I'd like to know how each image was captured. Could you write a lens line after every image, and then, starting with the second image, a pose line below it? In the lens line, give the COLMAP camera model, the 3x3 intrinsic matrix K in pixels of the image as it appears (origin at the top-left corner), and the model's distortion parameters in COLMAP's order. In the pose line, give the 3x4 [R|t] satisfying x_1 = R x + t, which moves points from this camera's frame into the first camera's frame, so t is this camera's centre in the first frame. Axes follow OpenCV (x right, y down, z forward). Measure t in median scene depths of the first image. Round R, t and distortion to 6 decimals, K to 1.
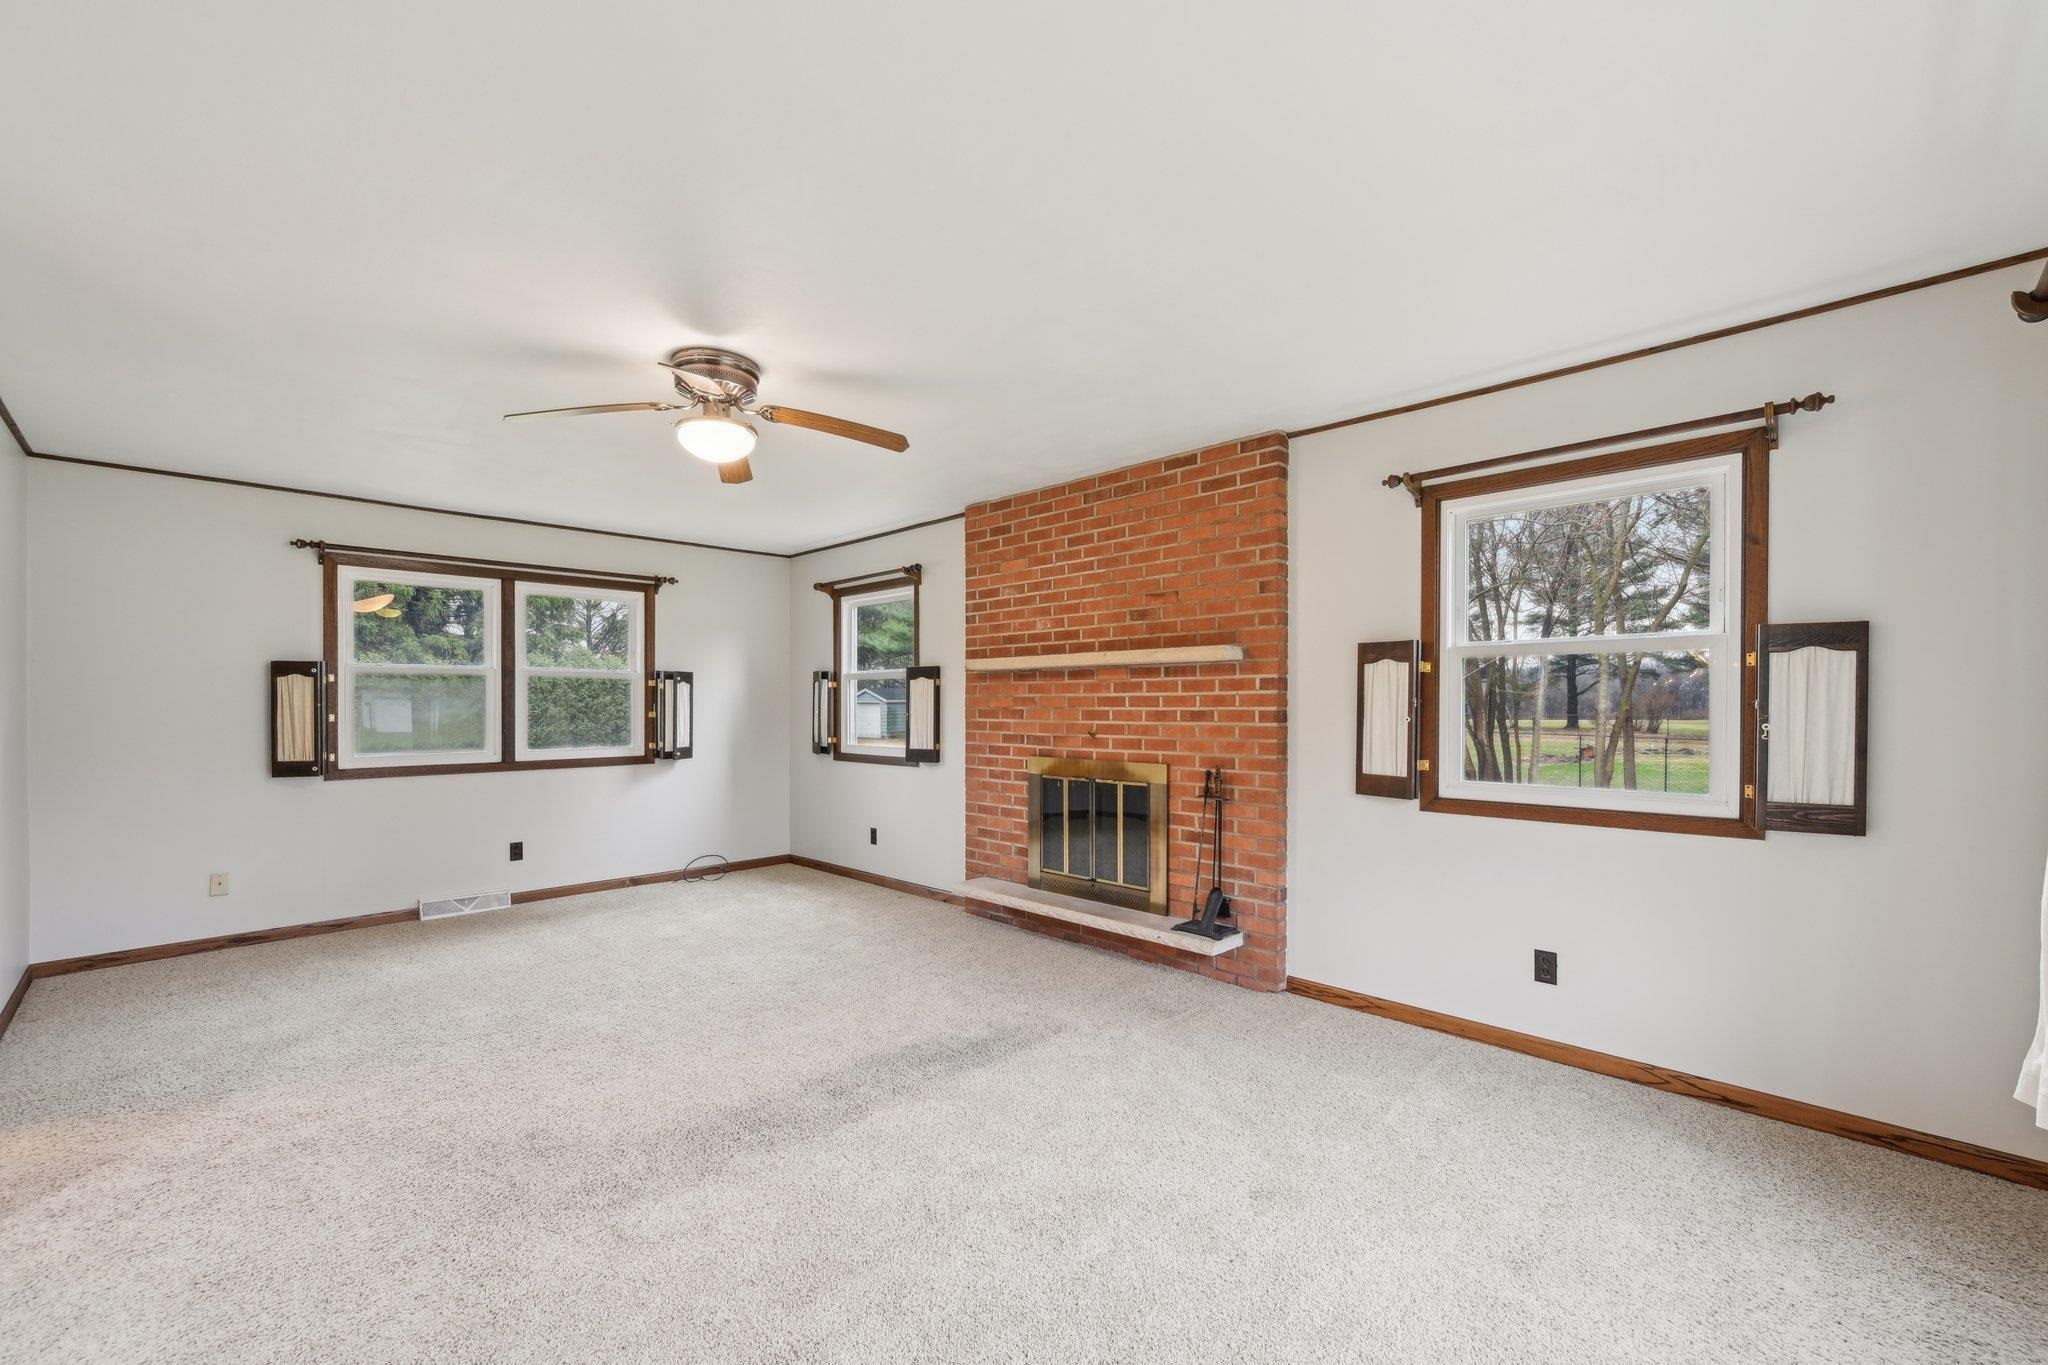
lens RADIAL K [[829.9, 0, 1052.5], [0, 829.9, 706.2], [0, 0, 1]] dist [0.000637, -0.001669]
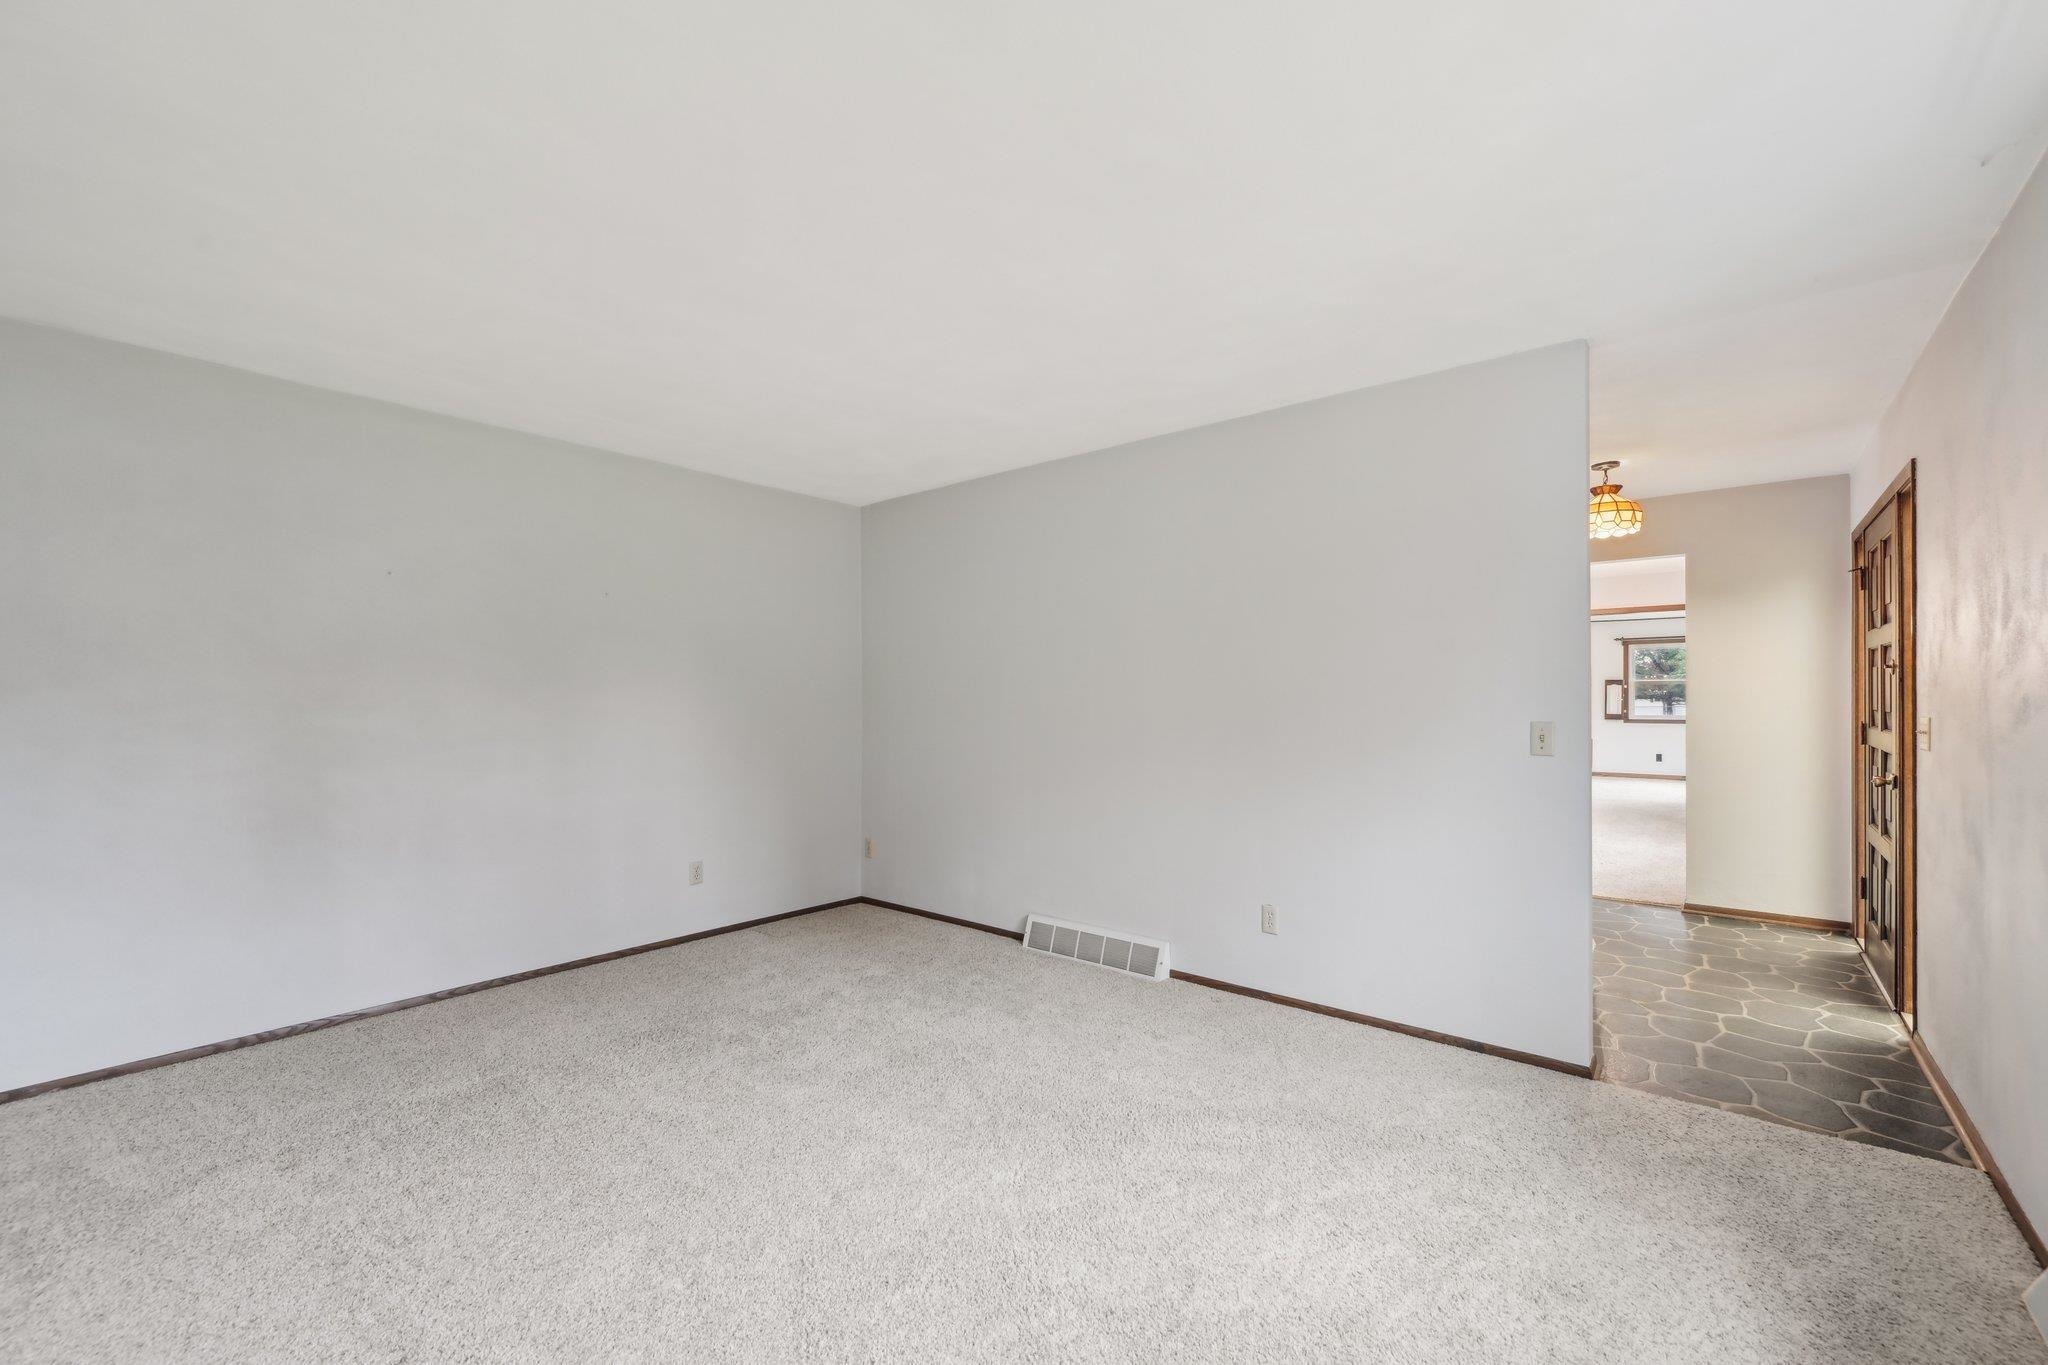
lens RADIAL K [[829.9, 0, 1022.1], [0, 829.9, 693.8], [0, 0, 1]] dist [0.000637, -0.001669]
pose [[0.998279, -0.002155, 0.058598, -2.173728], [0.002668, 0.999959, -0.008672, 0.012125], [-0.058576, 0.008814, 0.998244, -2.282132]]
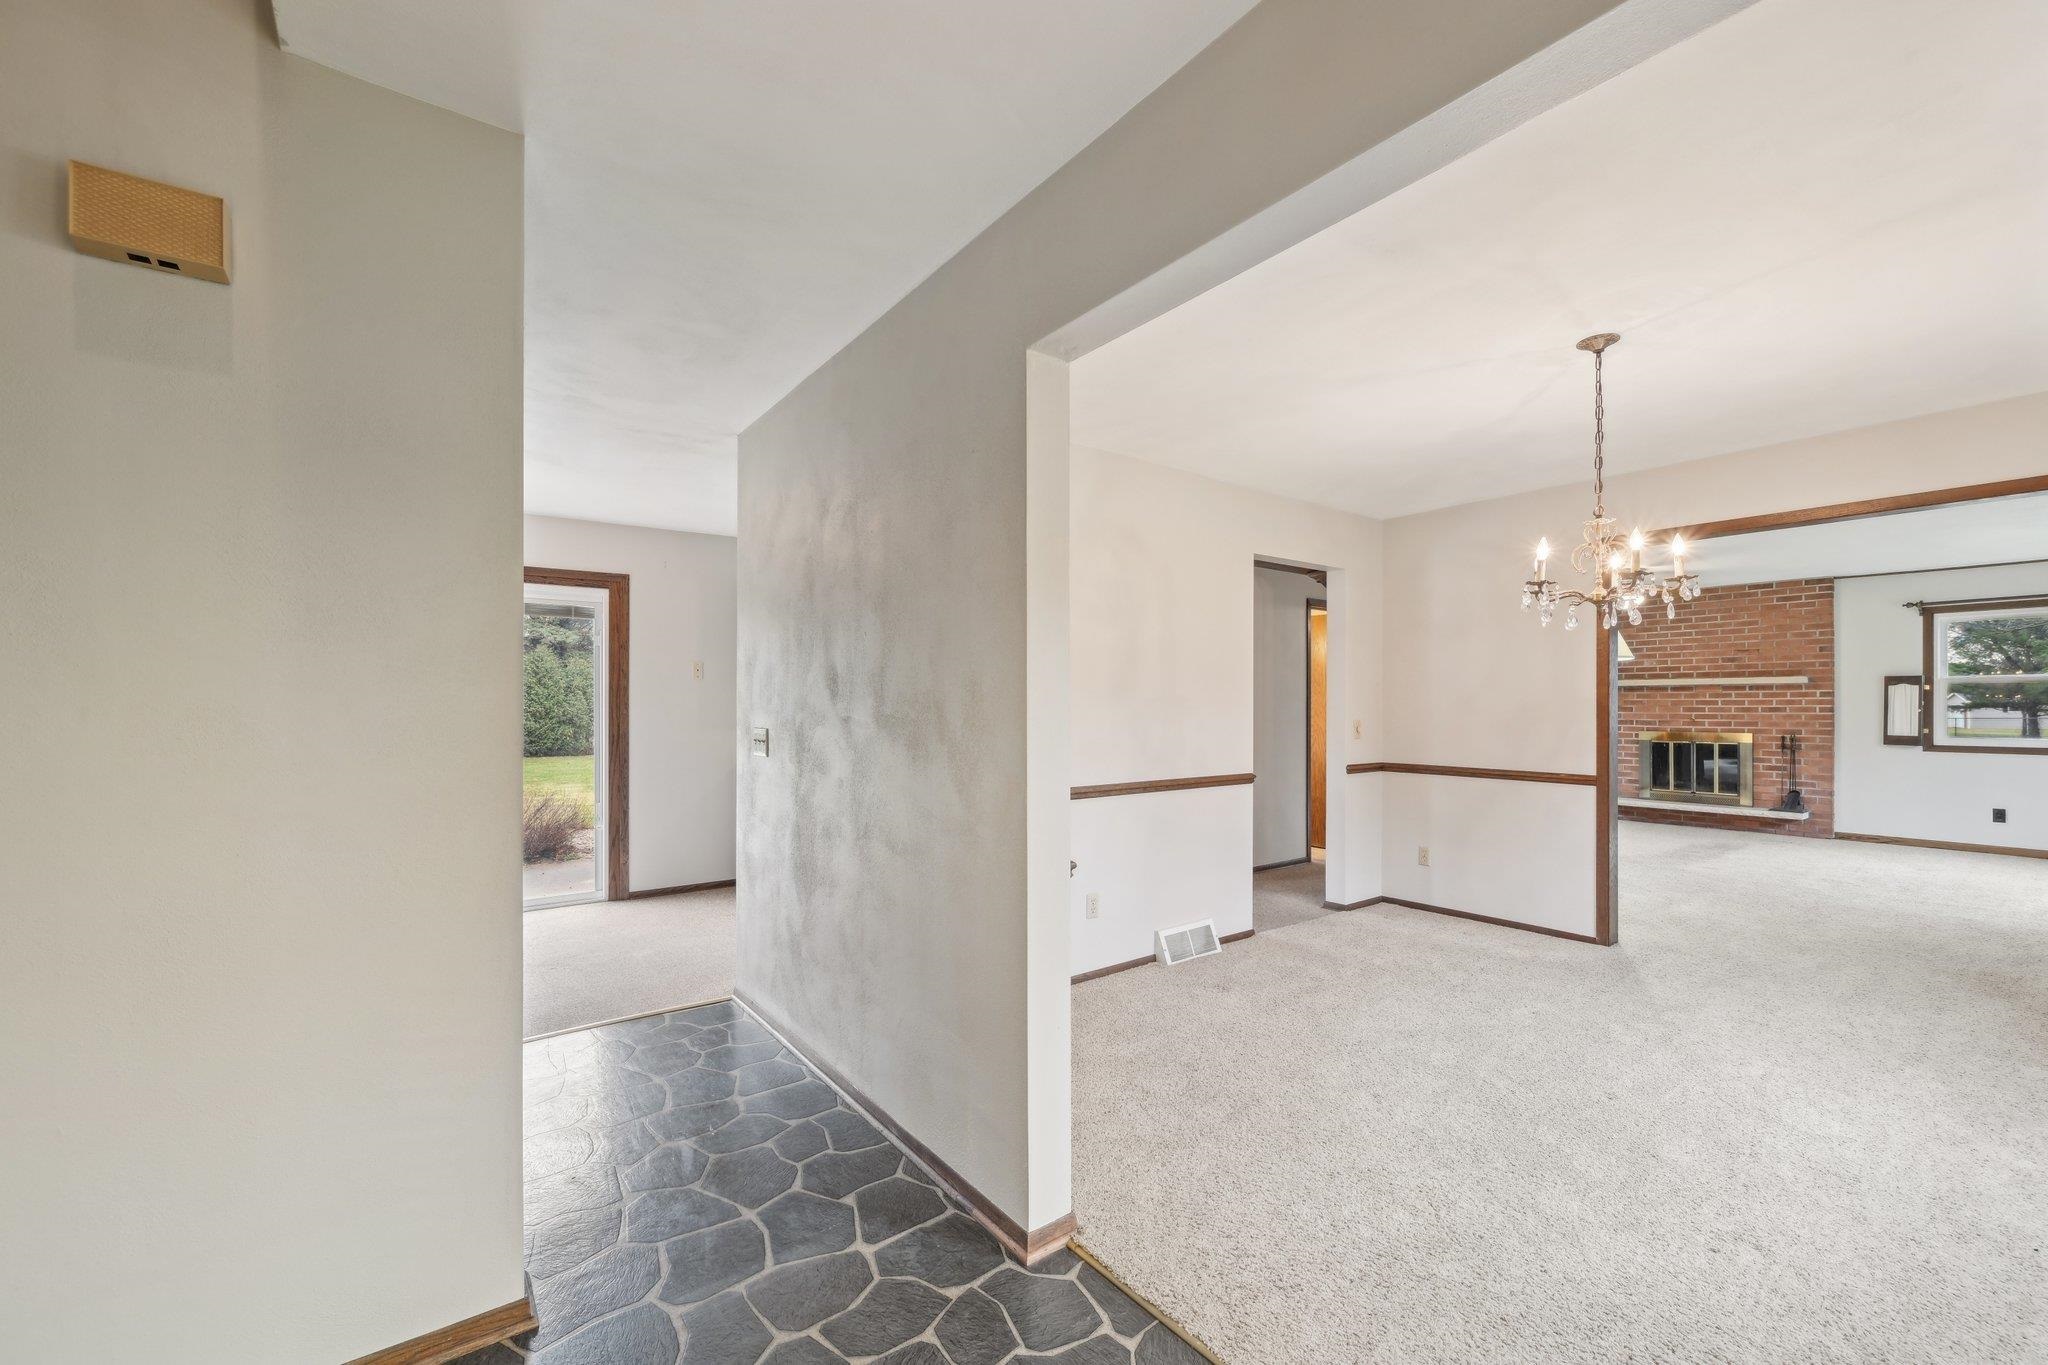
lens RADIAL K [[829.9, 0, 1021.2], [0, 829.9, 702.9], [0, 0, 1]] dist [0.000637, -0.001669]
pose [[0.986450, -0.000876, -0.164057, -1.303138], [-0.000072, 0.999983, -0.005777, 0.006636], [0.164059, 0.005710, 0.986434, -1.316358]]
